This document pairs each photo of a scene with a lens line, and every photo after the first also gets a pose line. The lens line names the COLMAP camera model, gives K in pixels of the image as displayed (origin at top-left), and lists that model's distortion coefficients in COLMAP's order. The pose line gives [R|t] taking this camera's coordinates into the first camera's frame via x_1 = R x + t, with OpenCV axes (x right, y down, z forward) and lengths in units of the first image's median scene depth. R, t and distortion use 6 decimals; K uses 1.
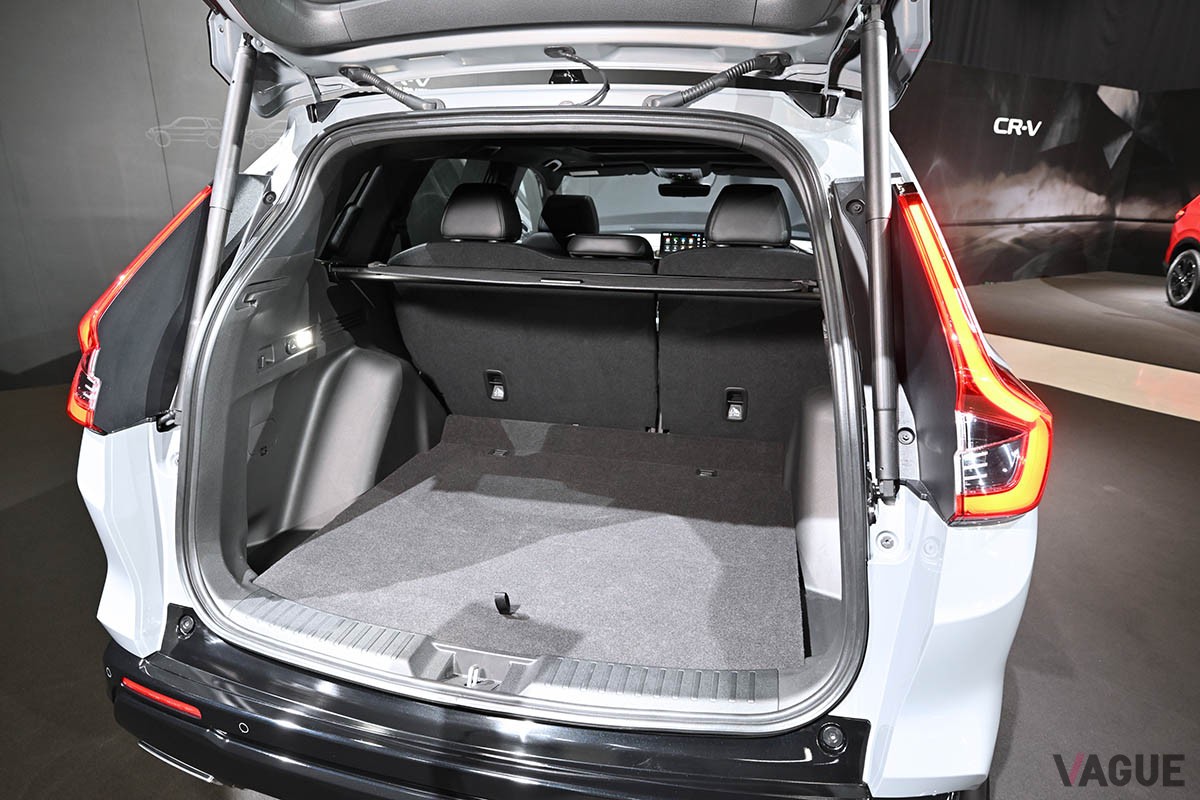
lens RADIAL K [[690.5, 0, 600.0], [0, 690.5, 400.0], [0, 0, 1]] dist [-0.003261, -0.001332]
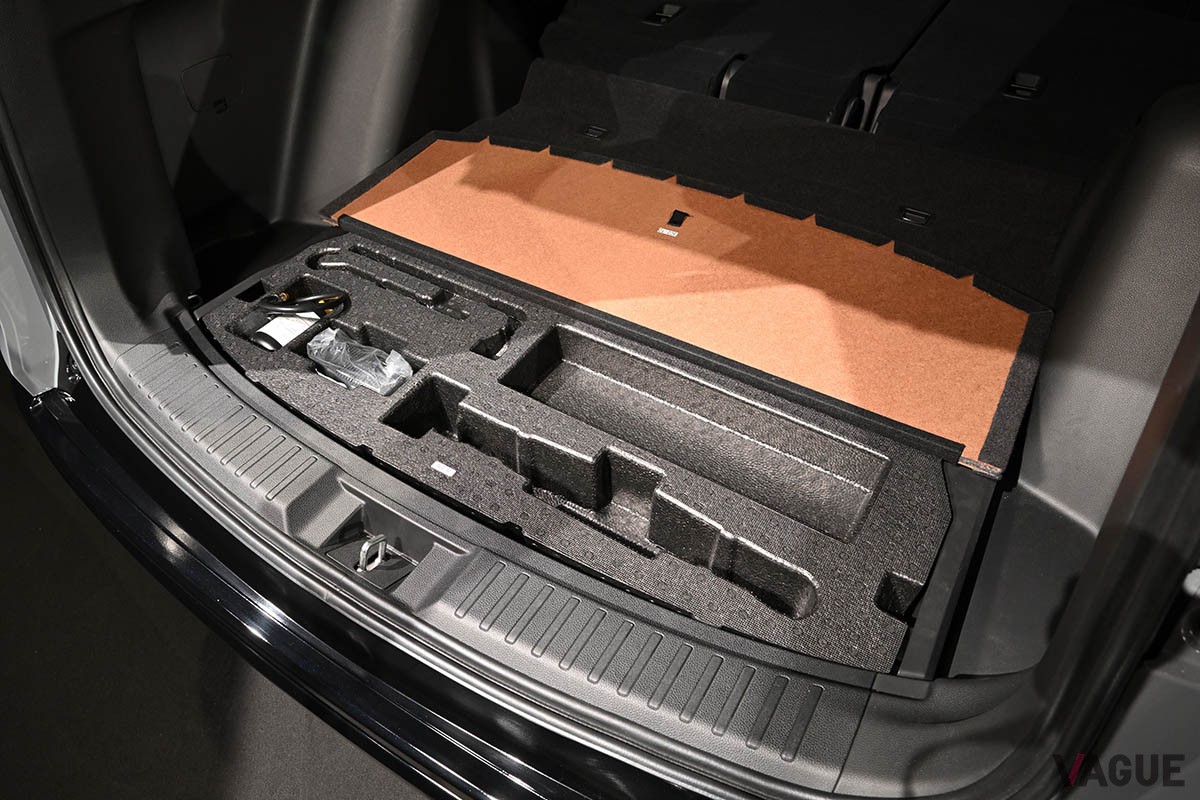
lens RADIAL K [[740.3, 0, 600.0], [0, 740.3, 400.0], [0, 0, 1]] dist [-0.000234, -0.000190]
pose [[0.944132, 0.208837, -0.254955, 0.132409], [-0.065127, 0.876575, 0.476839, -0.052558], [0.323069, -0.433595, 0.841203, 0.459362]]
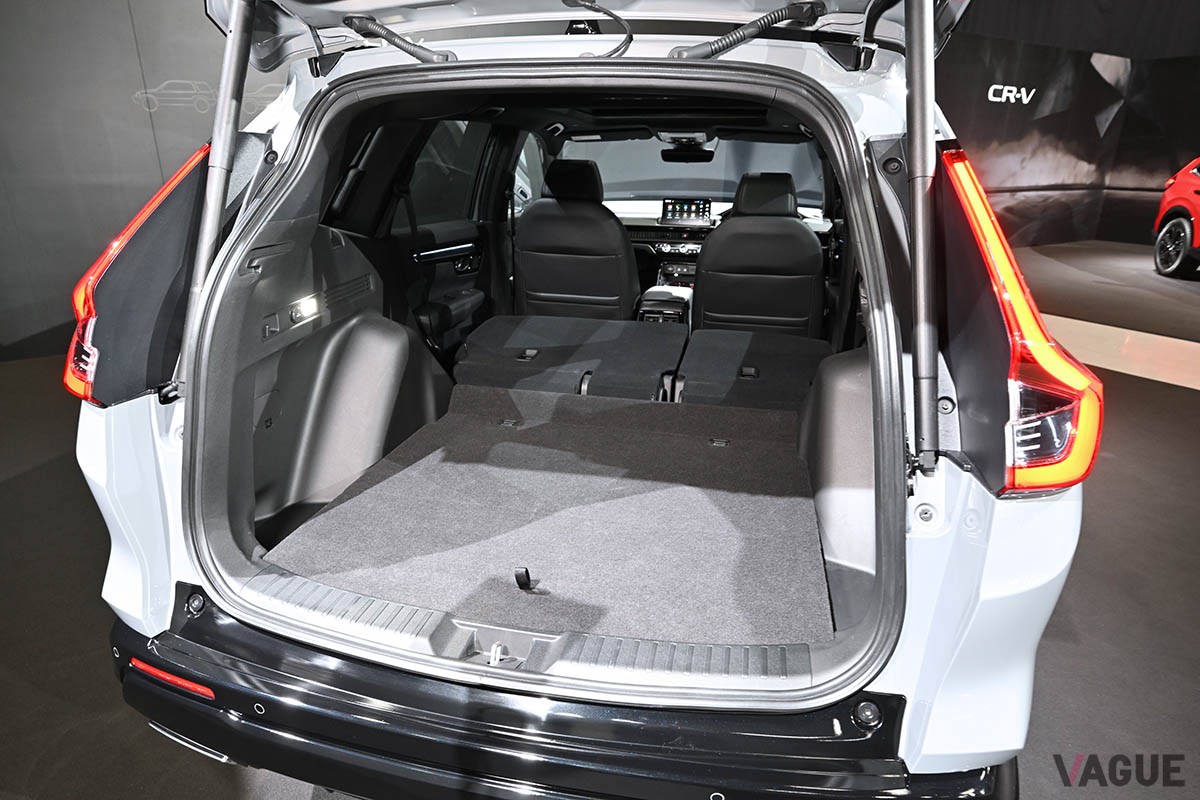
lens RADIAL K [[681.7, 0, 602.7], [0, 681.7, 395.6], [0, 0, 1]] dist [-0.002694, -0.002180]
pose [[0.999870, -0.004488, 0.015455, -0.038694], [0.003884, 0.999236, 0.038882, -0.000101], [-0.015618, -0.038817, 0.999124, 0.043598]]
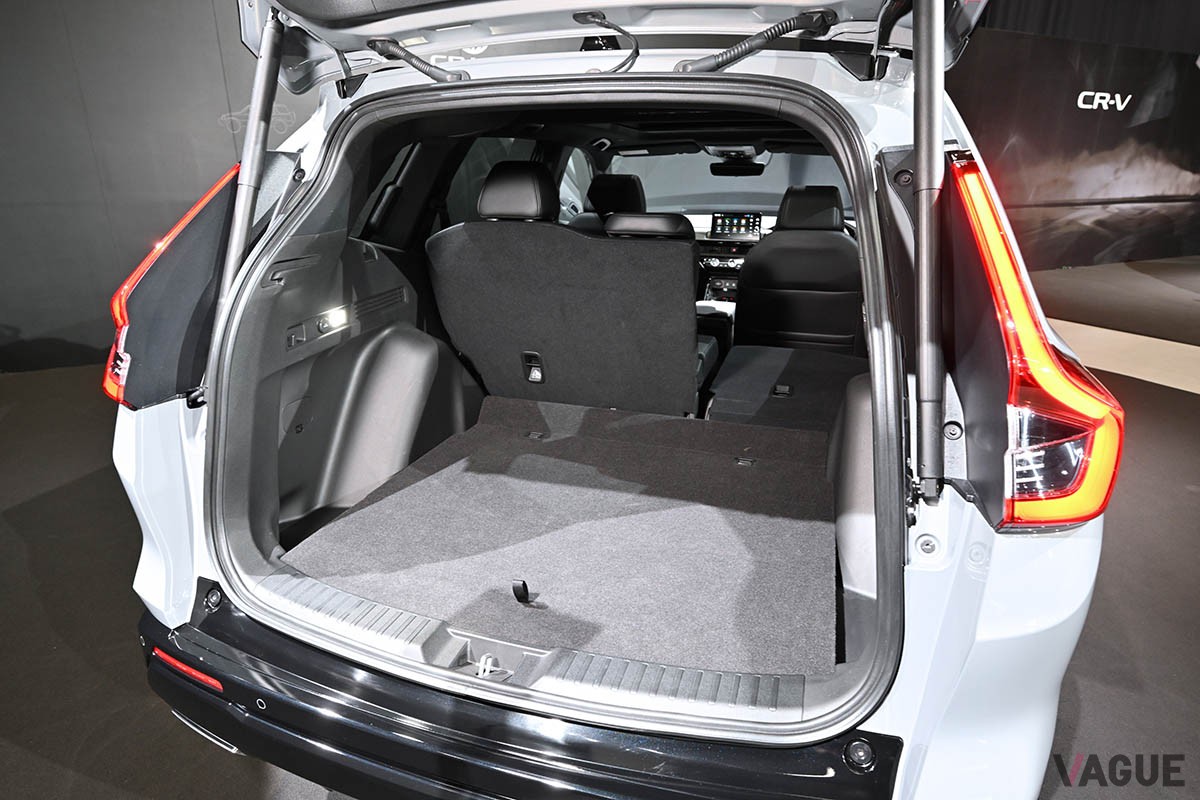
lens RADIAL K [[681.7, 0, 598.2], [0, 681.7, 397.8], [0, 0, 1]] dist [-0.004489, -0.000383]
pose [[0.996070, 0.019567, -0.086384, 0.042041], [-0.017618, 0.999574, 0.023266, -0.002717], [0.086803, -0.021652, 0.995990, 0.051881]]
